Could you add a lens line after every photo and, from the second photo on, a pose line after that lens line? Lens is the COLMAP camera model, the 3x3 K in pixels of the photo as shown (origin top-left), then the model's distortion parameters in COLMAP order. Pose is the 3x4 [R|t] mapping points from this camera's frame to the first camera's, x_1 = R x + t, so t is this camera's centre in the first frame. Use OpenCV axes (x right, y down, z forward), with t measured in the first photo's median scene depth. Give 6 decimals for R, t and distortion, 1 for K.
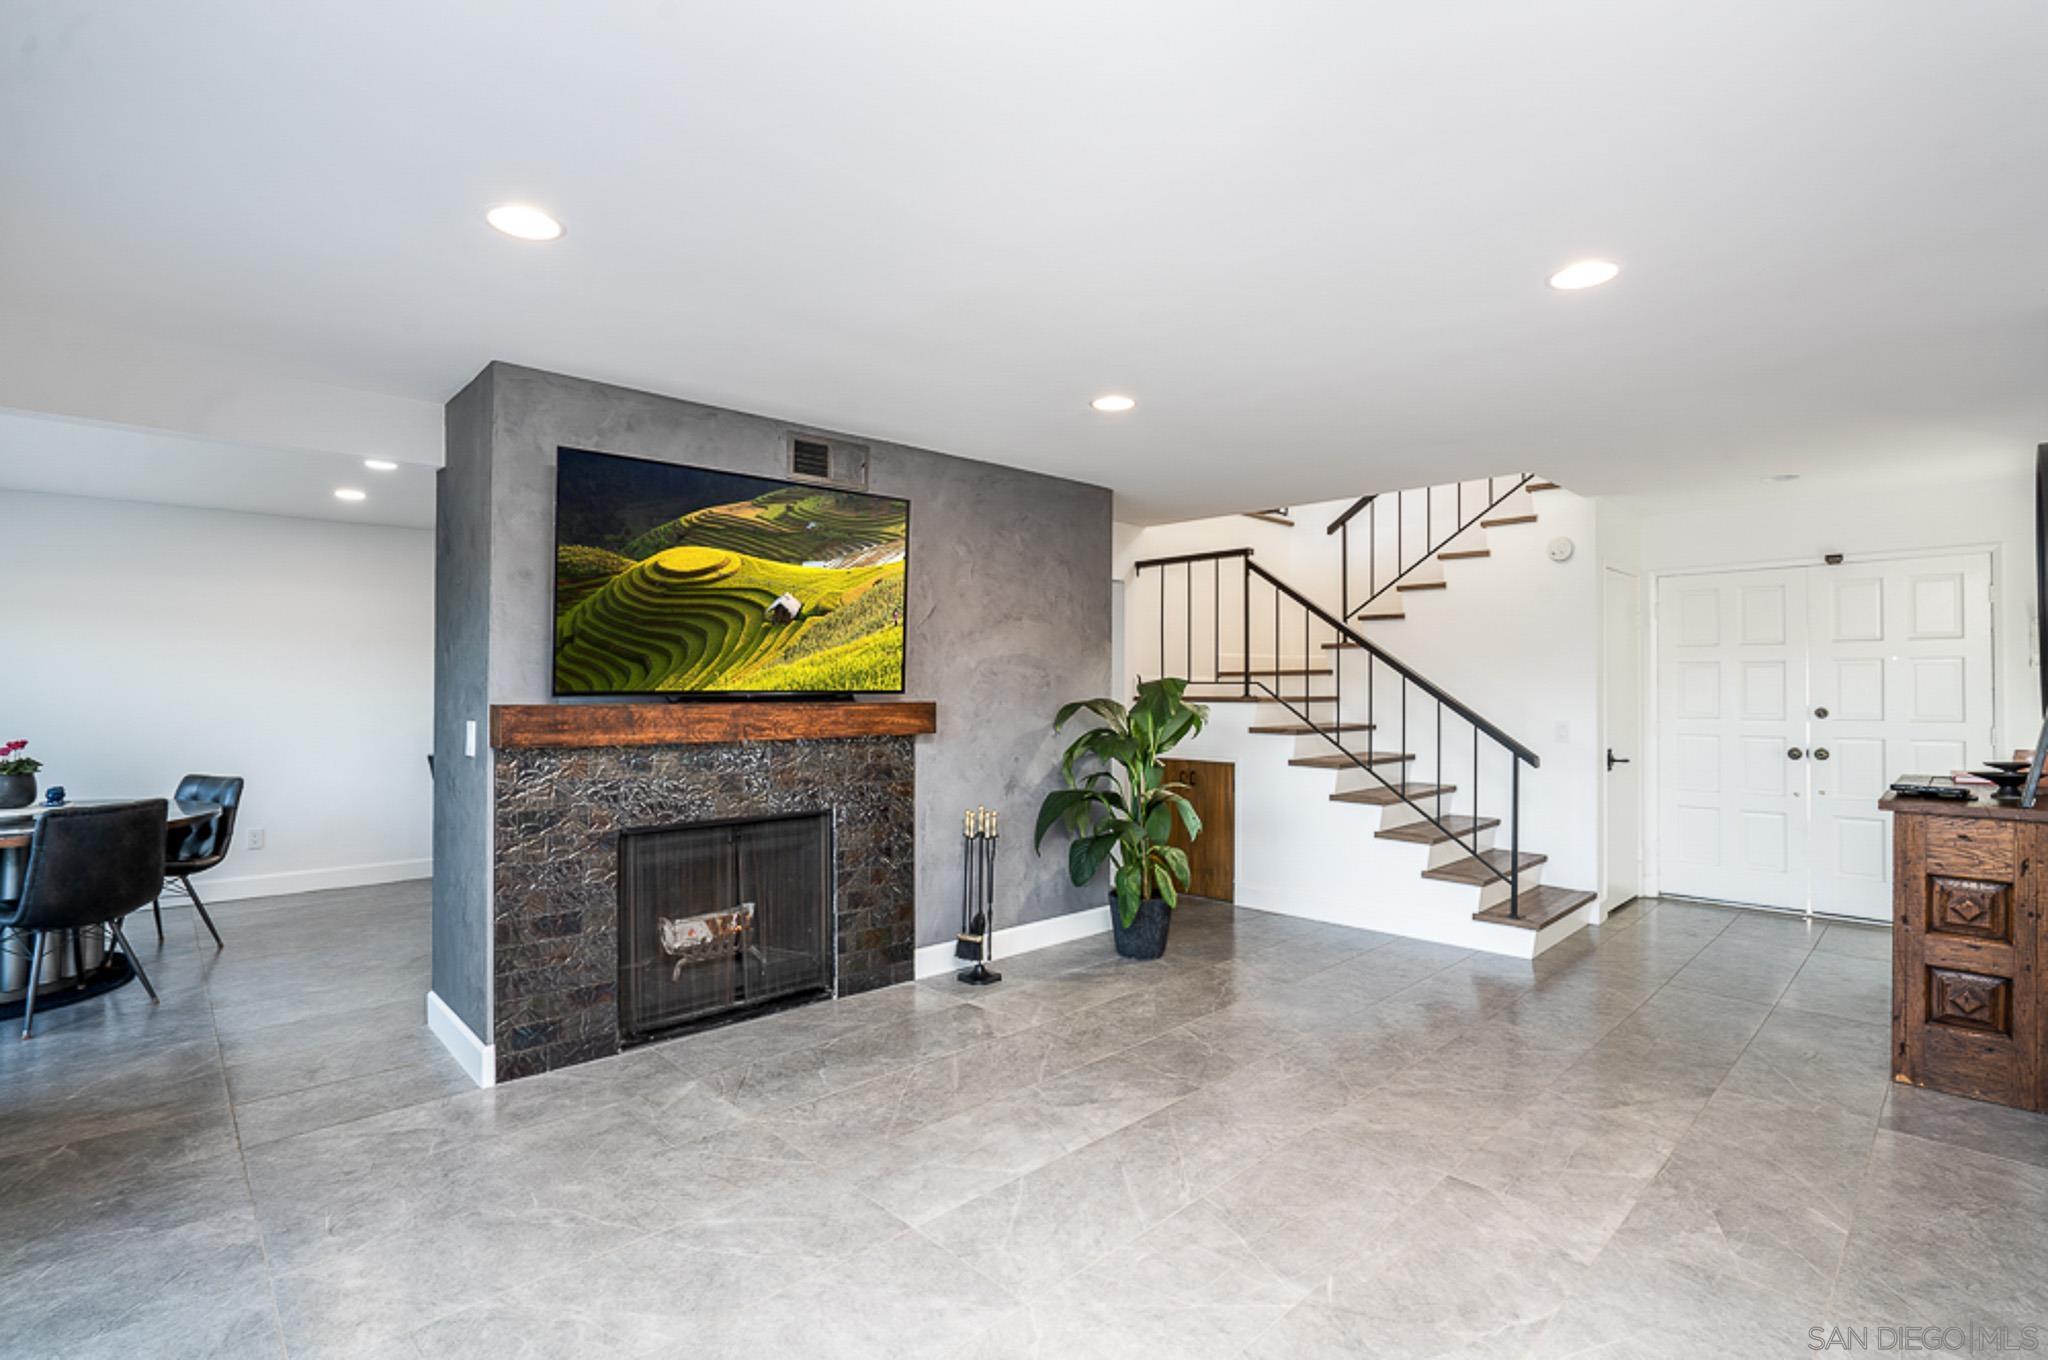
lens RADIAL K [[962.0, 0, 1008.7], [0, 962.0, 682.6], [0, 0, 1]] dist [-0.057382, 0.020880]
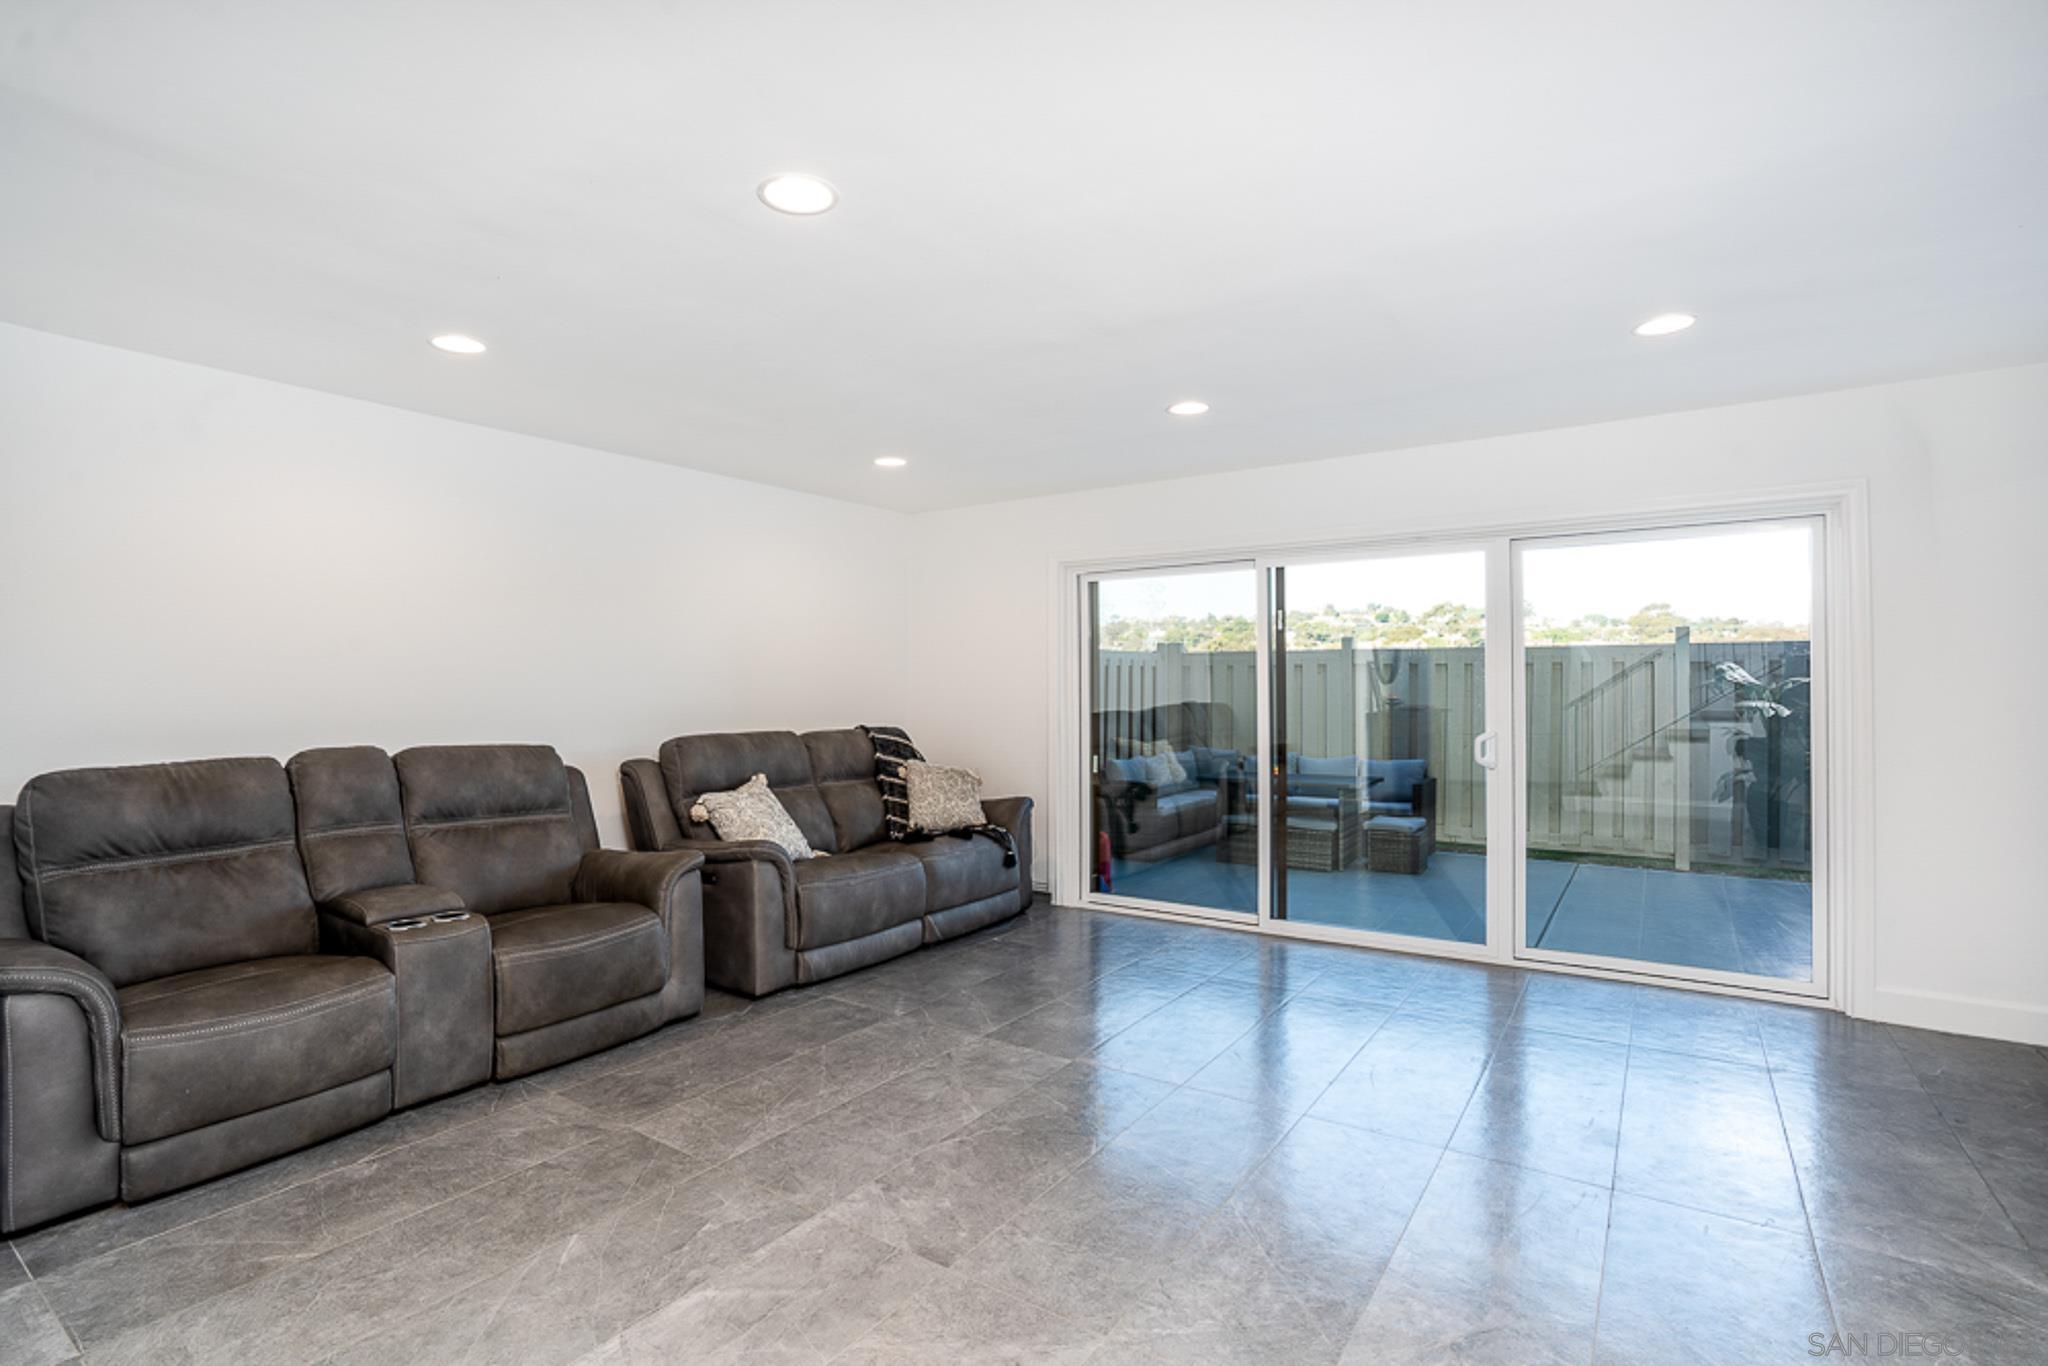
lens RADIAL K [[964.8, 0, 1015.2], [0, 964.8, 686.9], [0, 0, 1]] dist [-0.065947, 0.027523]
pose [[-0.976782, 0.002251, -0.214225, 0.418813], [0.003639, 0.999975, -0.006084, 0.017497], [0.214206, -0.006722, -0.976765, 1.301746]]
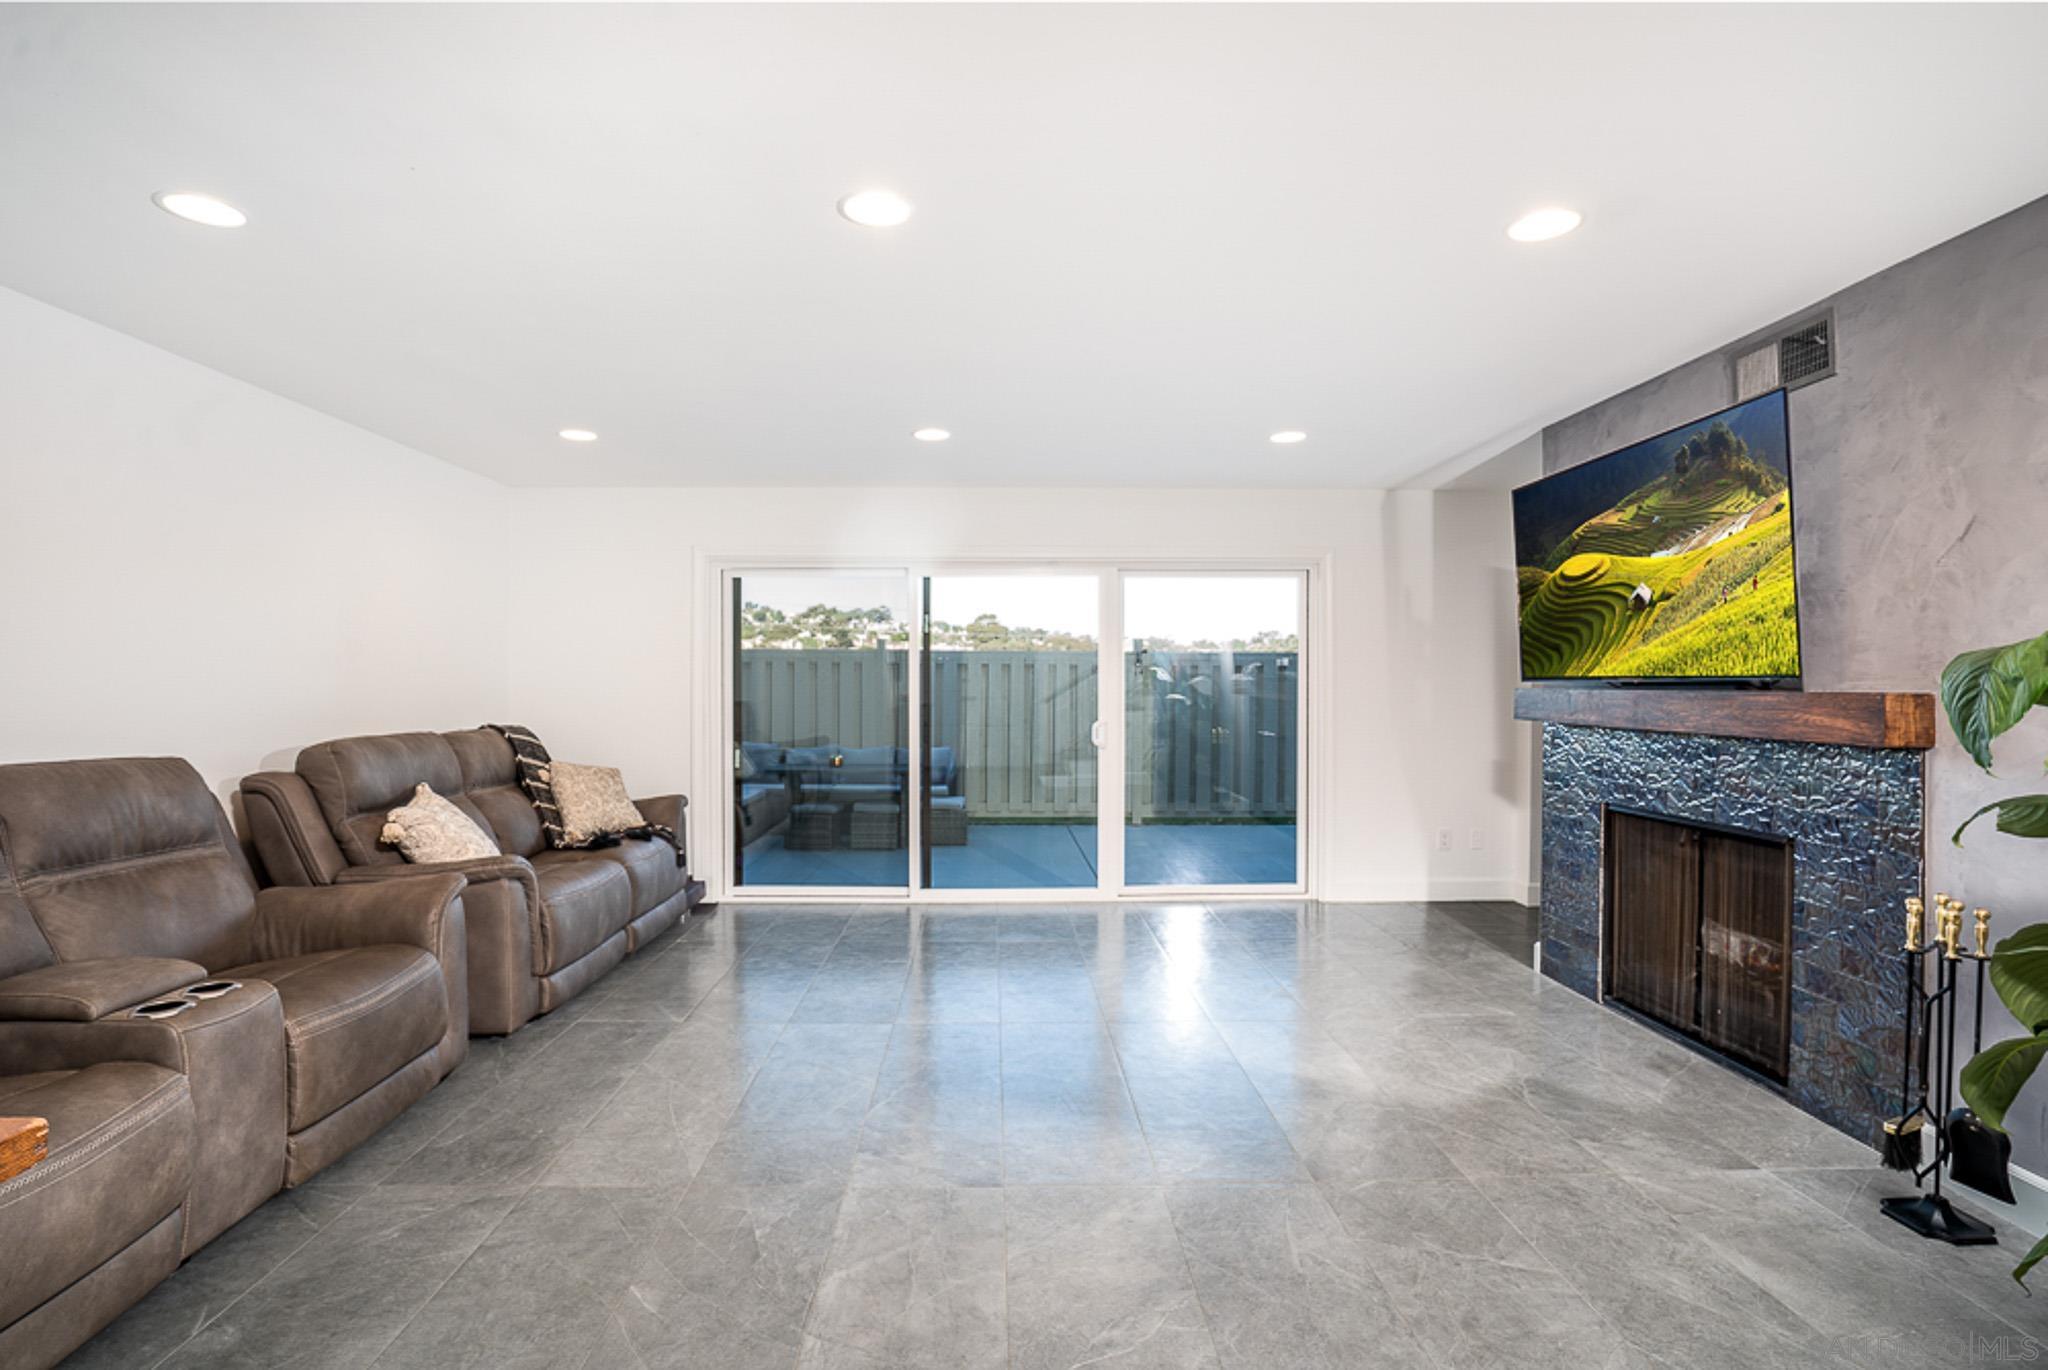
lens RADIAL K [[959.5, 0, 1007.7], [0, 959.5, 686.4], [0, 0, 1]] dist [-0.043057, 0.014137]
pose [[-0.669277, 0.000960, -0.743012, 0.836848], [0.002410, 0.999997, -0.000880, 0.018228], [0.743009, -0.002380, -0.669277, 1.173442]]
